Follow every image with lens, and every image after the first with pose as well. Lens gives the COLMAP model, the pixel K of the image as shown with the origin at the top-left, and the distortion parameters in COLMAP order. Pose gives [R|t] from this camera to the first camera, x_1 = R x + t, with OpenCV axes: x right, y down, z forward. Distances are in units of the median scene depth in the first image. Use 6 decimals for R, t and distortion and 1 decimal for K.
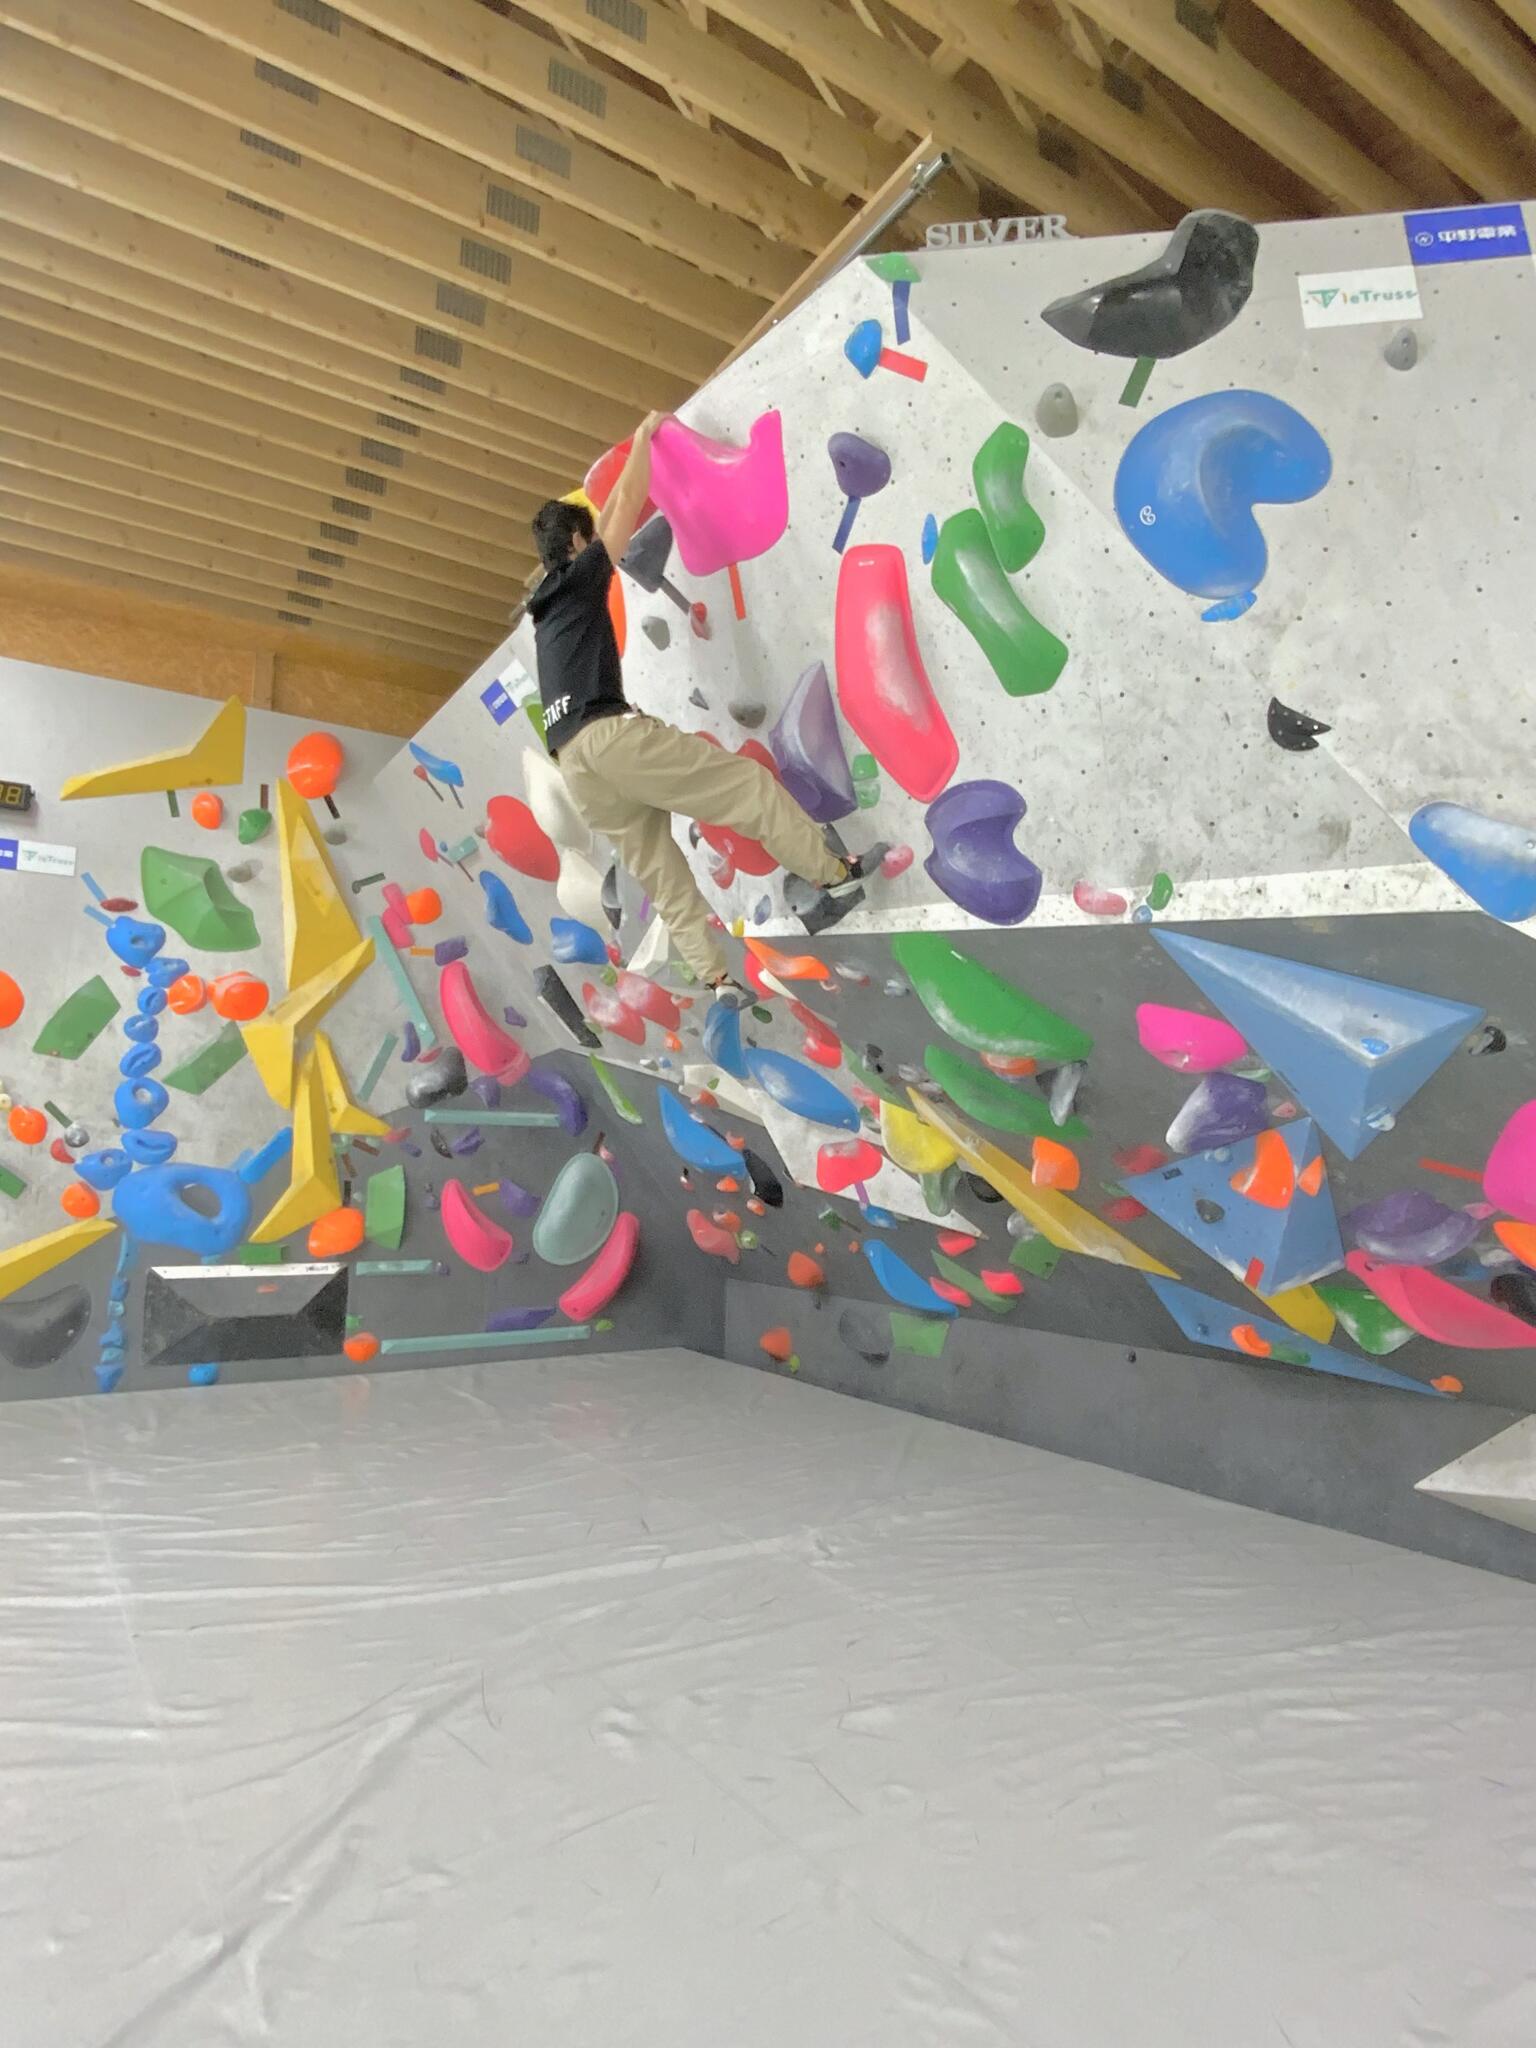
lens RADIAL K [[1198.8, 0, 768.0], [0, 1198.8, 1024.0], [0, 0, 1]] dist [0.027415, -0.001586]
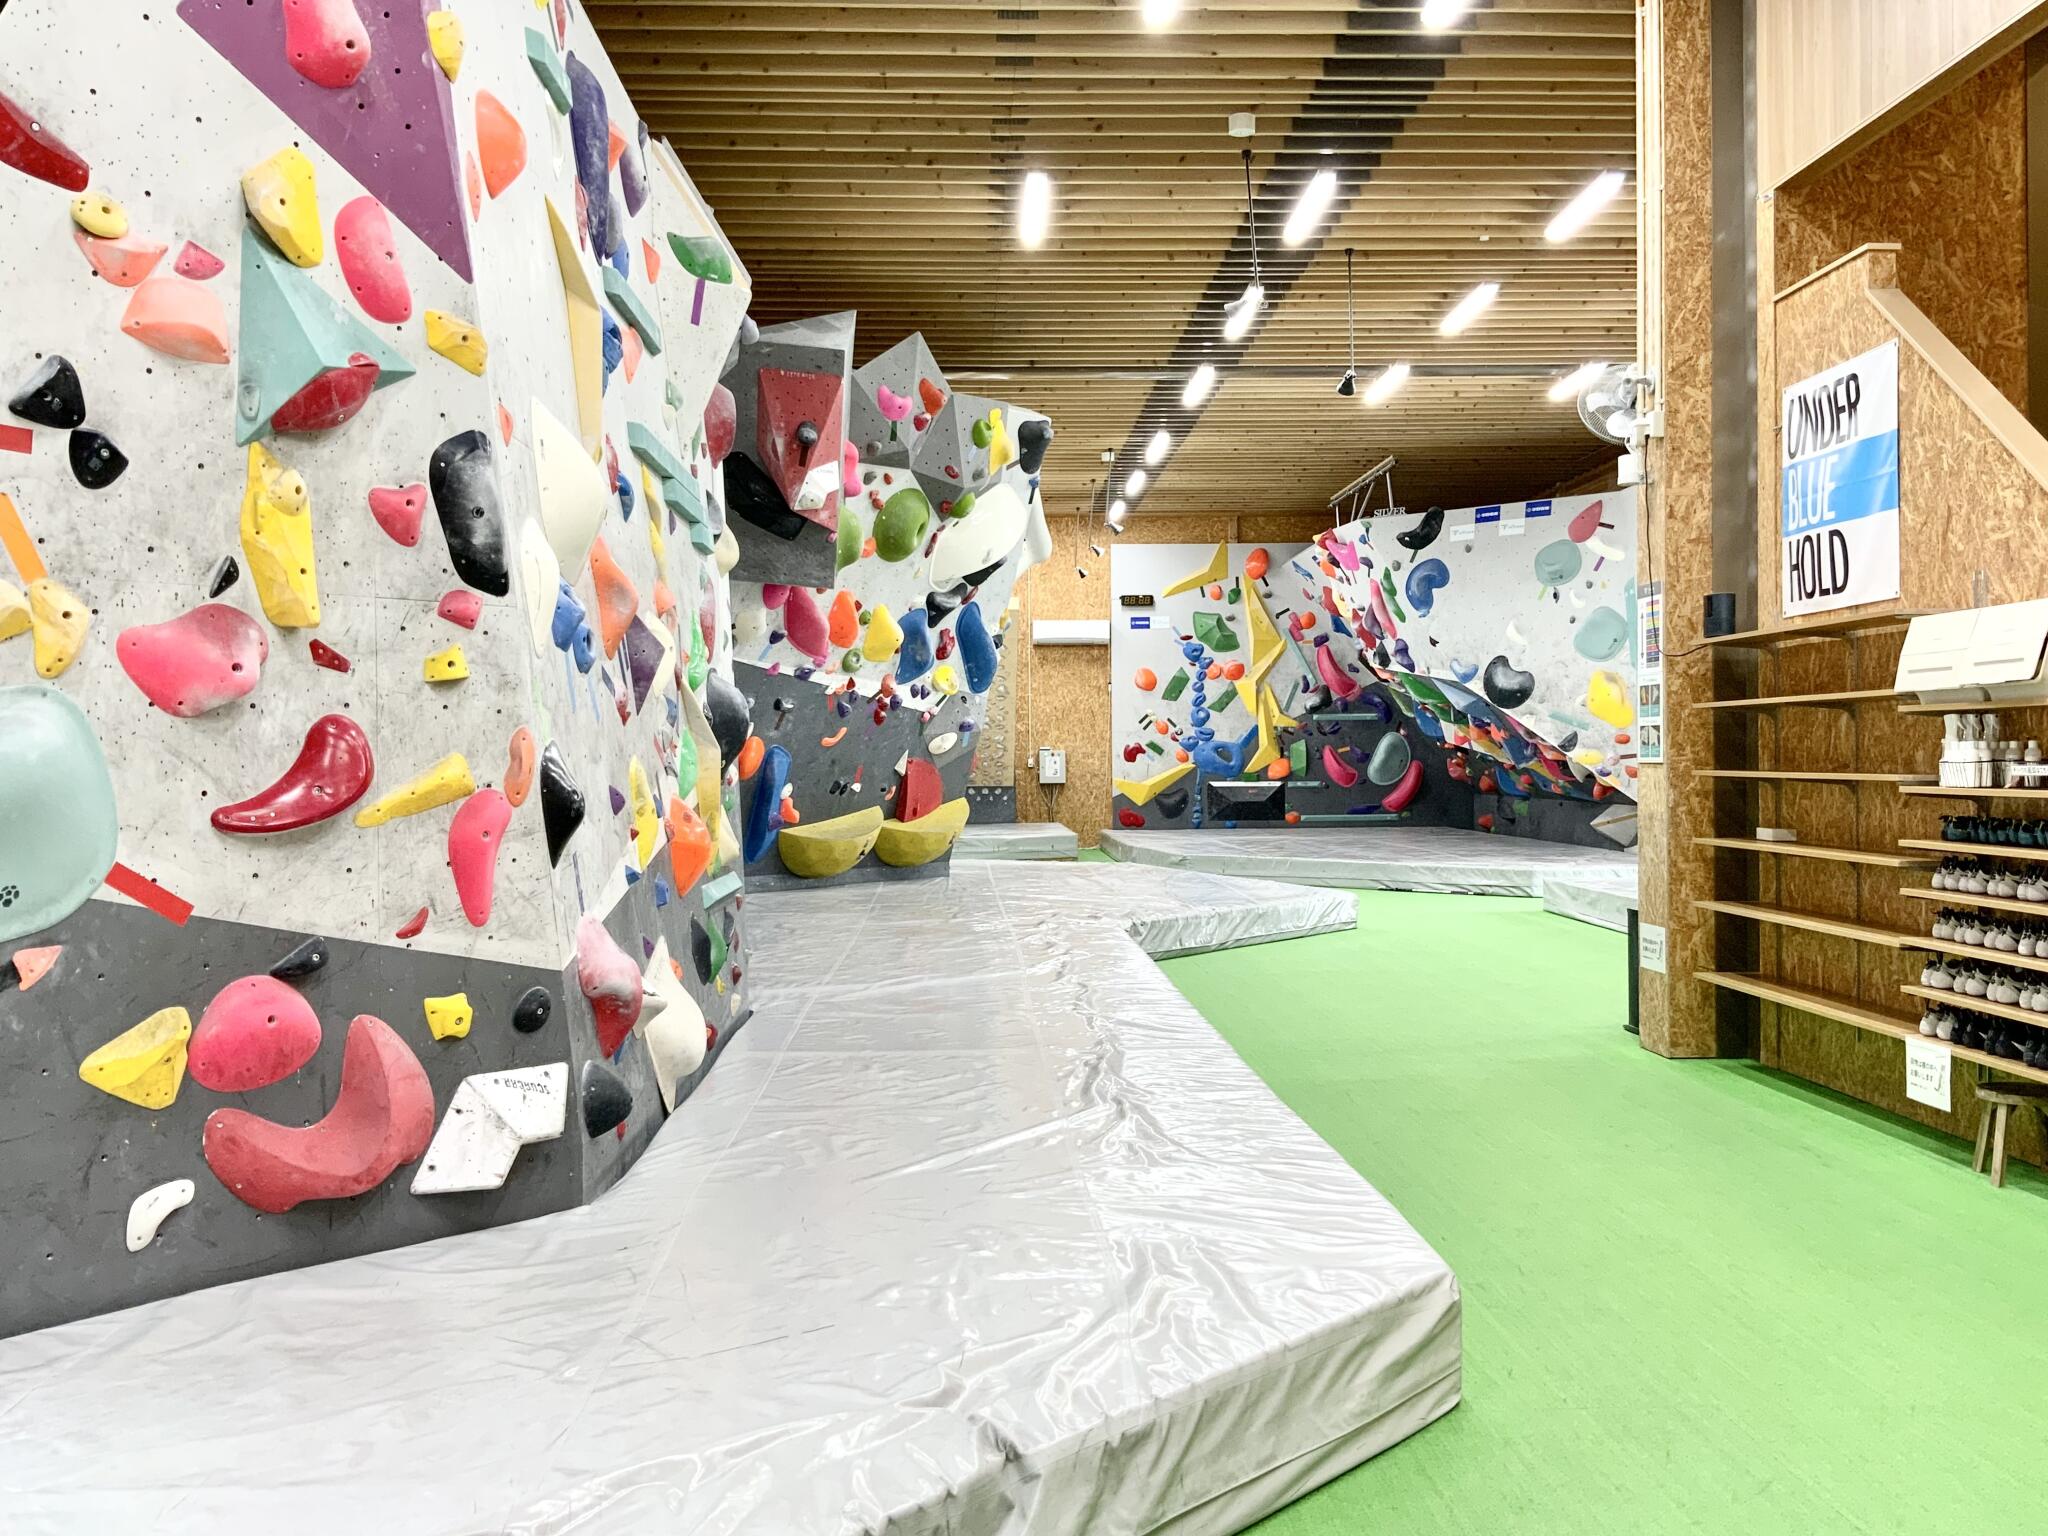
lens RADIAL K [[1892.0, 0, 1024.0], [0, 1892.0, 768.0], [0, 0, 1]] dist [0.098228, 0.001851]
pose [[0.864003, -0.018172, -0.503158, 1.059873], [0.082439, 0.990967, 0.105771, -0.256178], [0.496691, -0.132866, 0.857697, -2.386270]]
